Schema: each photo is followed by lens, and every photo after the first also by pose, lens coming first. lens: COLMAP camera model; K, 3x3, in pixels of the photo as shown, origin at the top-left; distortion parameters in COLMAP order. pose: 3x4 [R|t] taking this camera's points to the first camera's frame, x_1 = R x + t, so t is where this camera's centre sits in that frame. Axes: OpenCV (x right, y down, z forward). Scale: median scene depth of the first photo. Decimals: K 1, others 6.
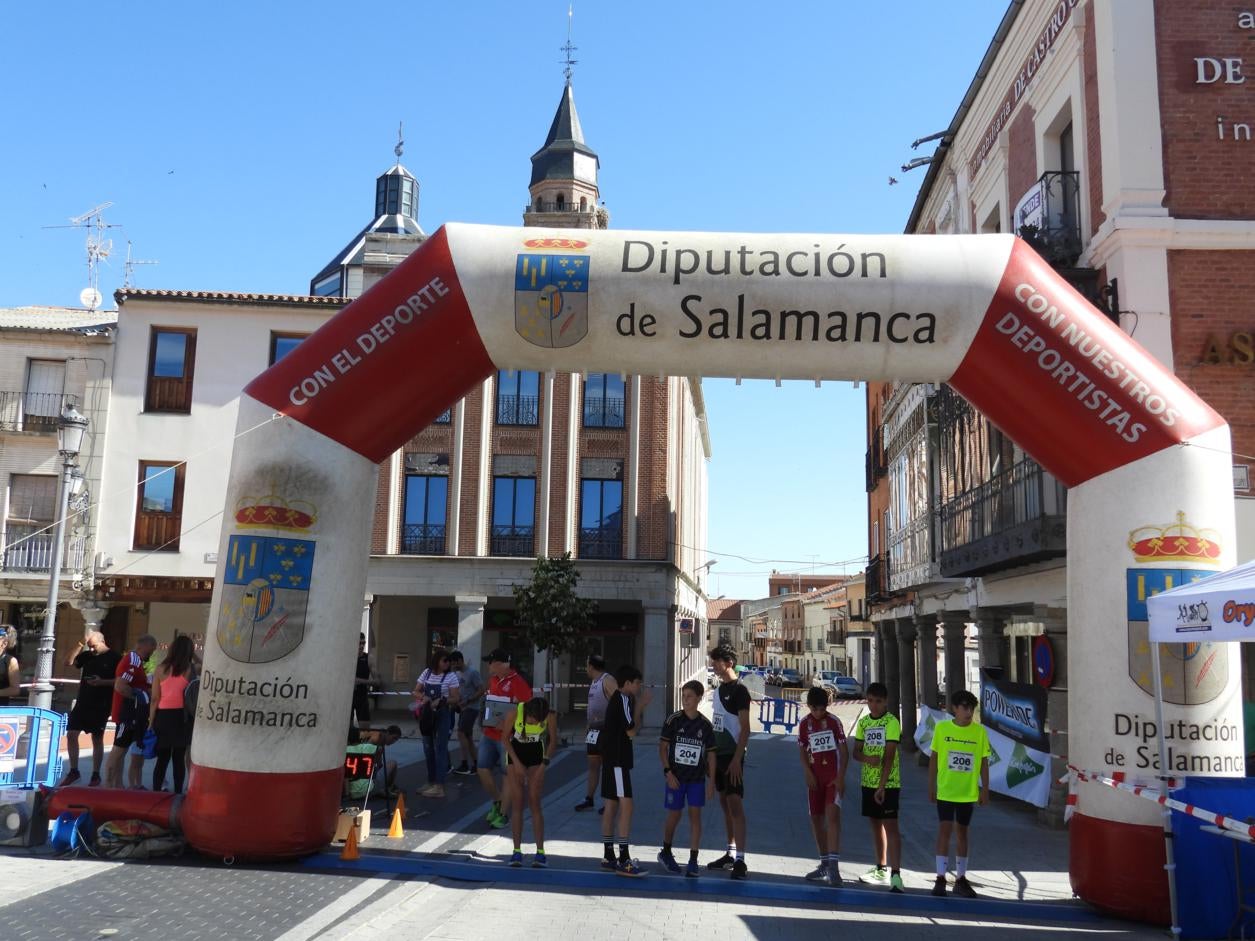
lens RADIAL K [[1081.3, 0, 627.9], [0, 1081.3, 468.9], [0, 0, 1]] dist [-0.008007, 0.000186]
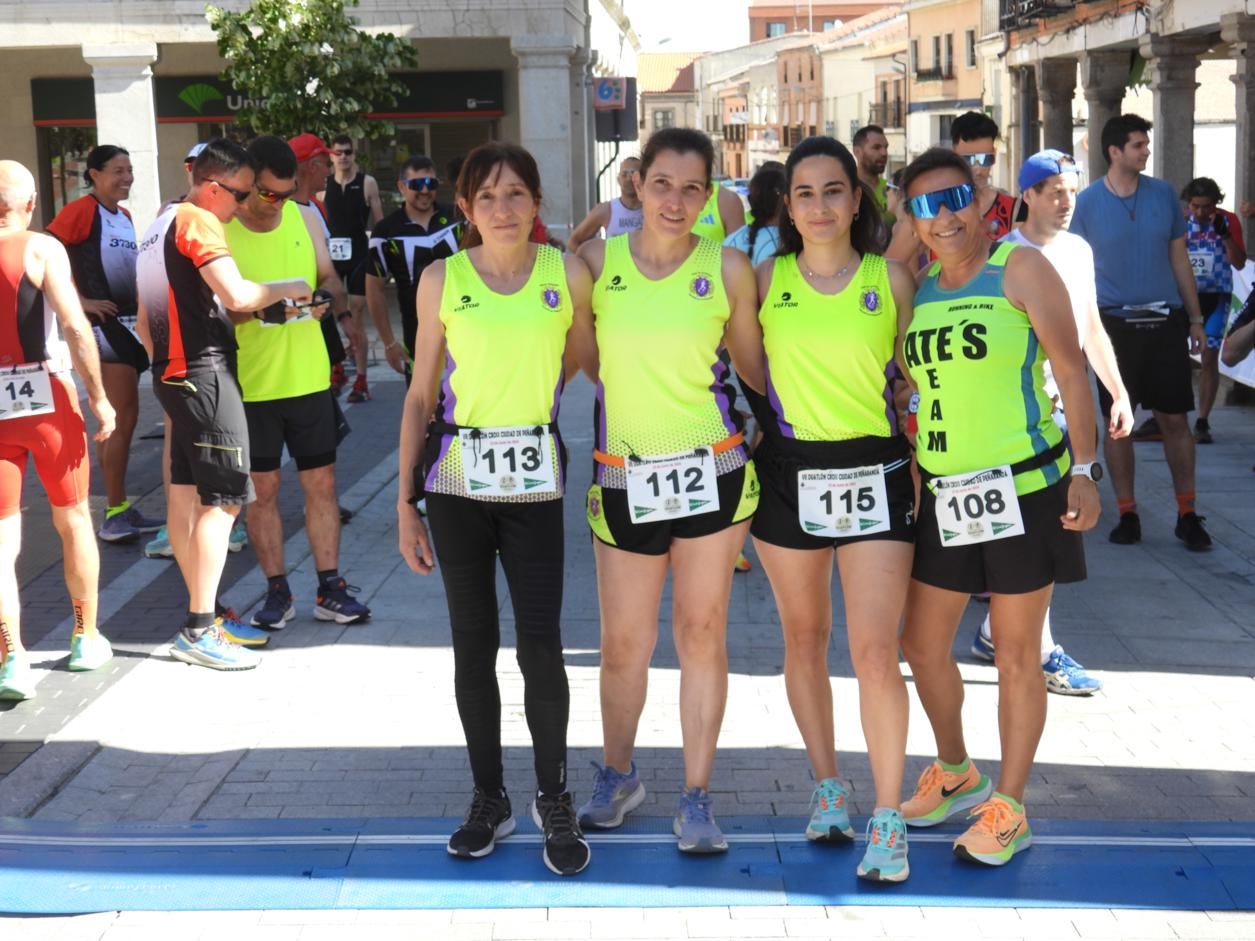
lens RADIAL K [[2059.8, 0, 626.4], [0, 2059.8, 470.0], [0, 0, 1]] dist [-0.006836, 0.051252]
pose [[0.996314, -0.055970, 0.065014, -0.004846], [0.032975, 0.949486, 0.312073, 0.029059], [-0.079196, -0.308779, 0.947831, 0.145131]]
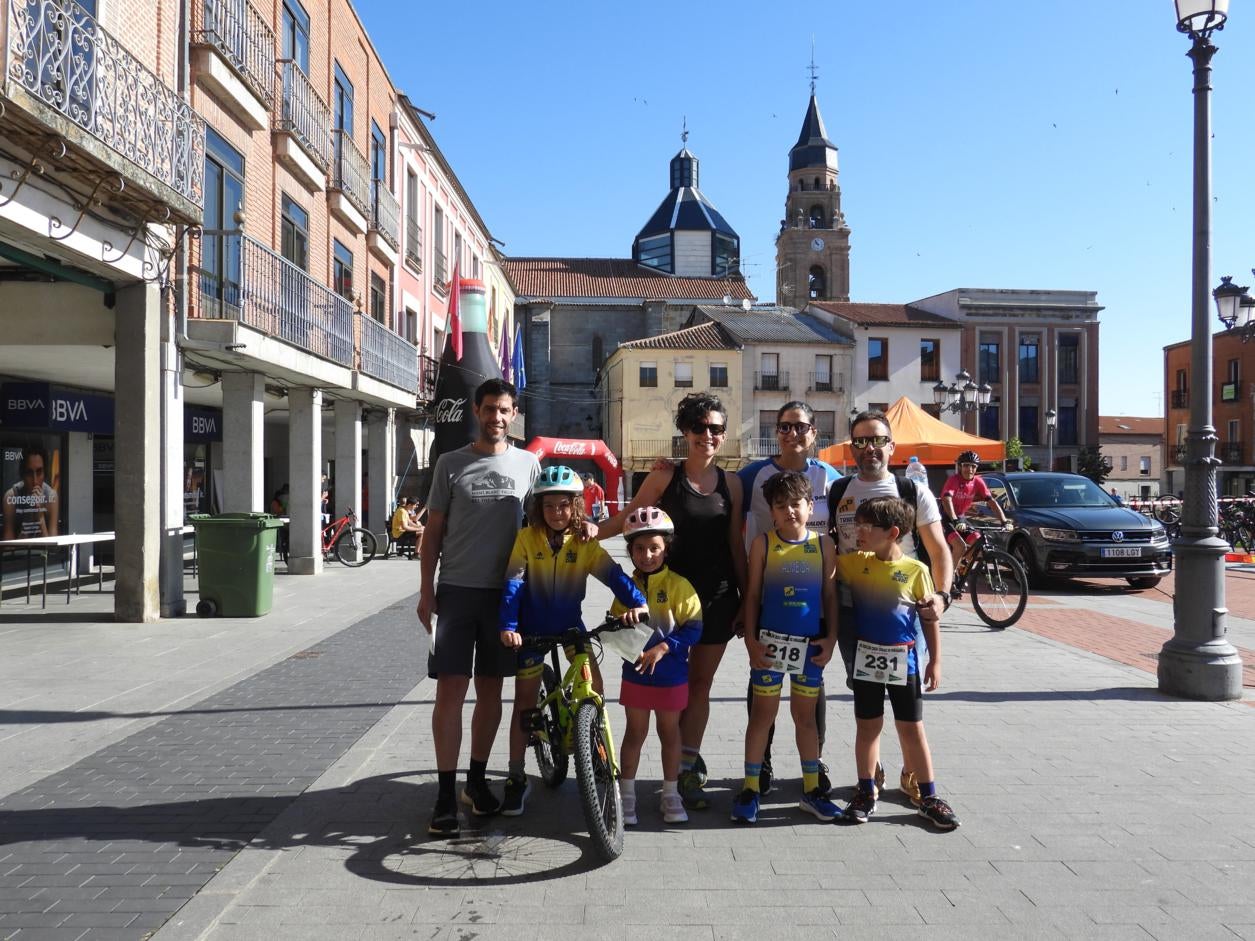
lens RADIAL K [[983.5, 0, 625.3], [0, 983.5, 469.1], [0, 0, 1]] dist [-0.015325, 0.000279]
pose [[0.997617, -0.019780, 0.066103, -1.080404], [0.009456, 0.988183, 0.152986, -0.183437], [-0.068348, -0.151996, 0.986015, -0.904494]]
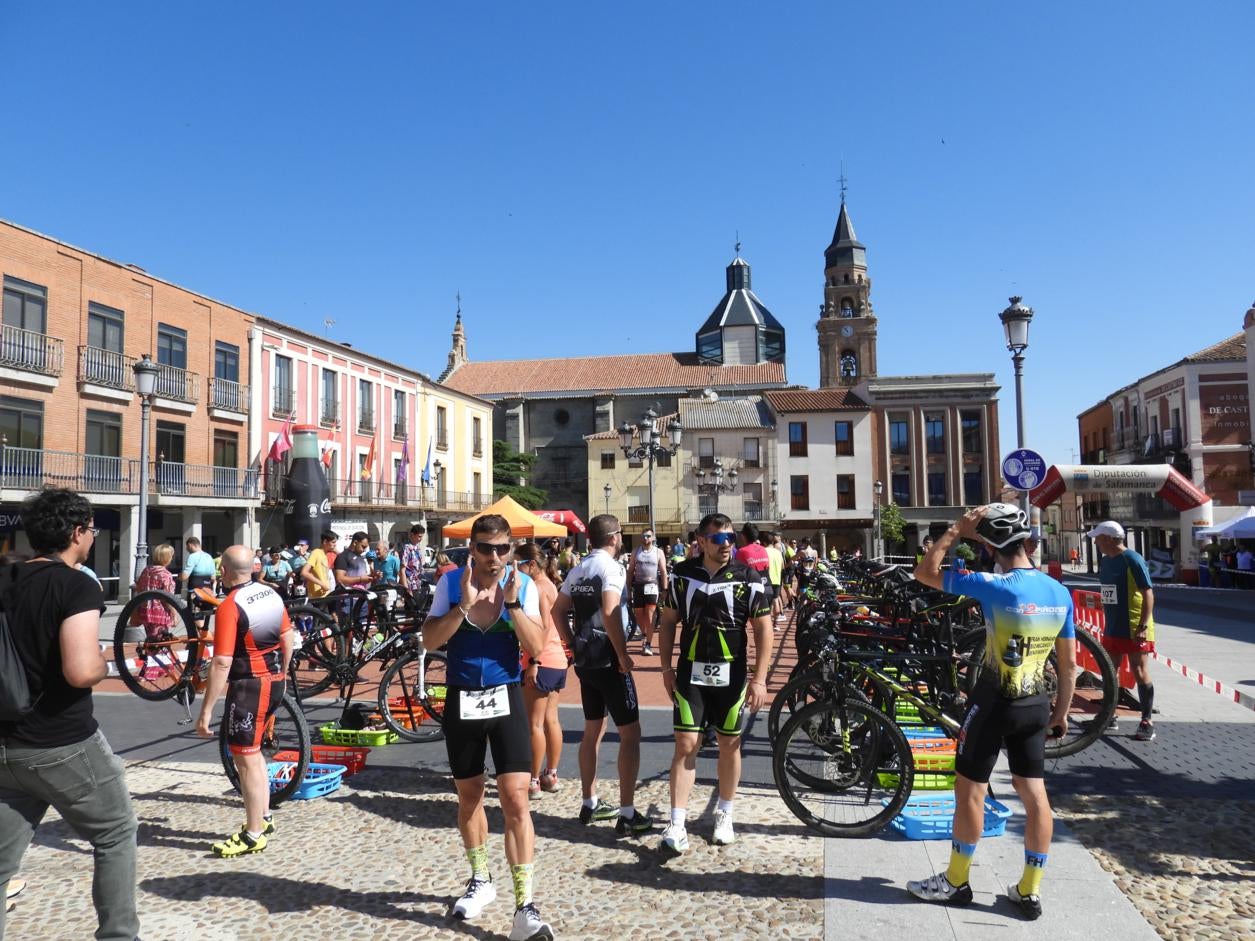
lens RADIAL K [[900.1, 0, 628.6], [0, 900.1, 468.6], [0, 0, 1]] dist [-0.017633, 0.003766]
pose [[0.987293, -0.047212, -0.151735, -0.518596], [0.060498, 0.994613, 0.084169, -0.234532], [0.146944, -0.092279, 0.984831, -1.207232]]
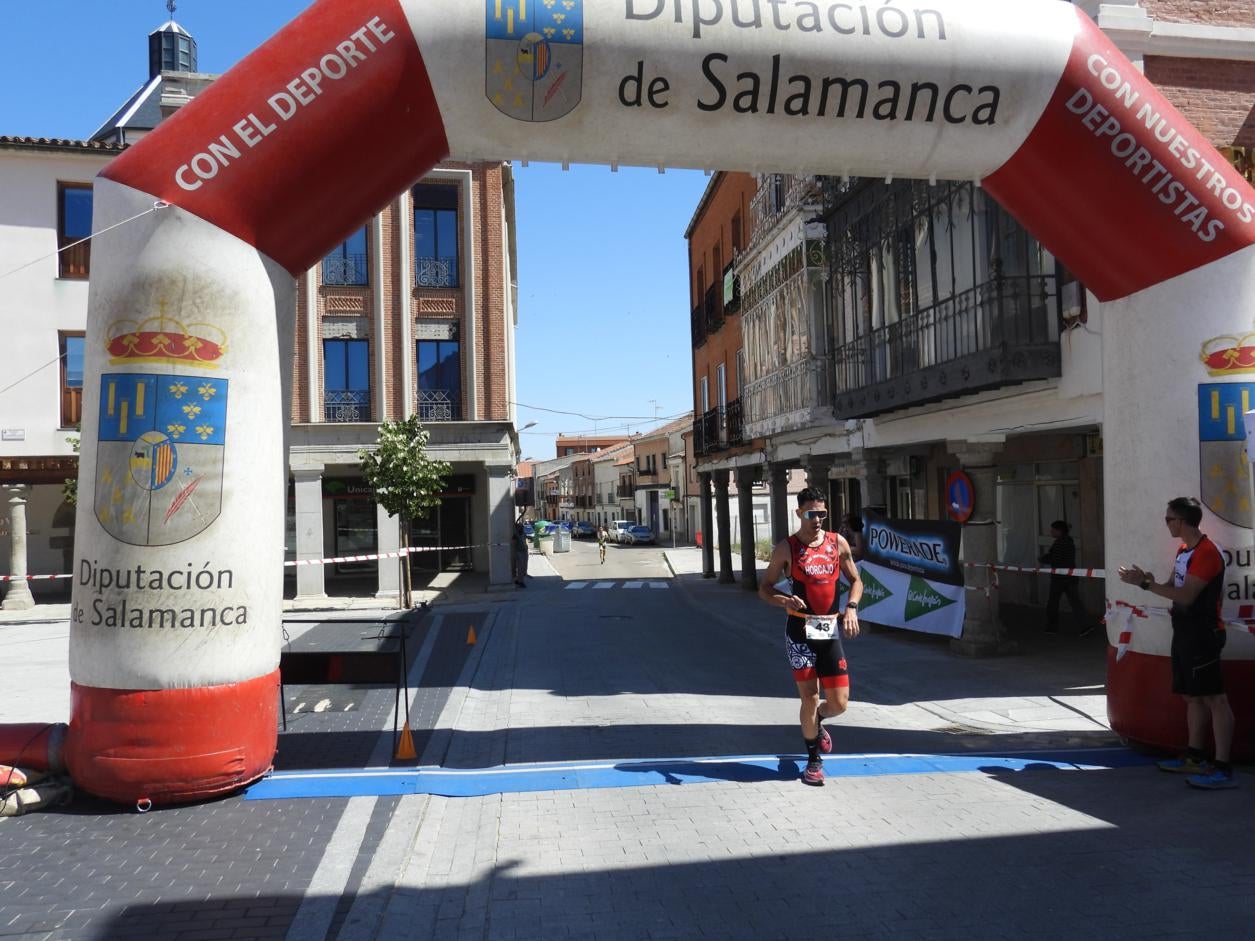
lens RADIAL K [[987.2, 0, 627.8], [0, 987.2, 466.8], [0, 0, 1]] dist [-0.014589, -0.002577]
pose [[0.976864, -0.043536, 0.209382, -0.051149], [0.017127, 0.991841, 0.126326, 0.014233], [-0.213173, -0.119817, 0.969640, 0.086845]]
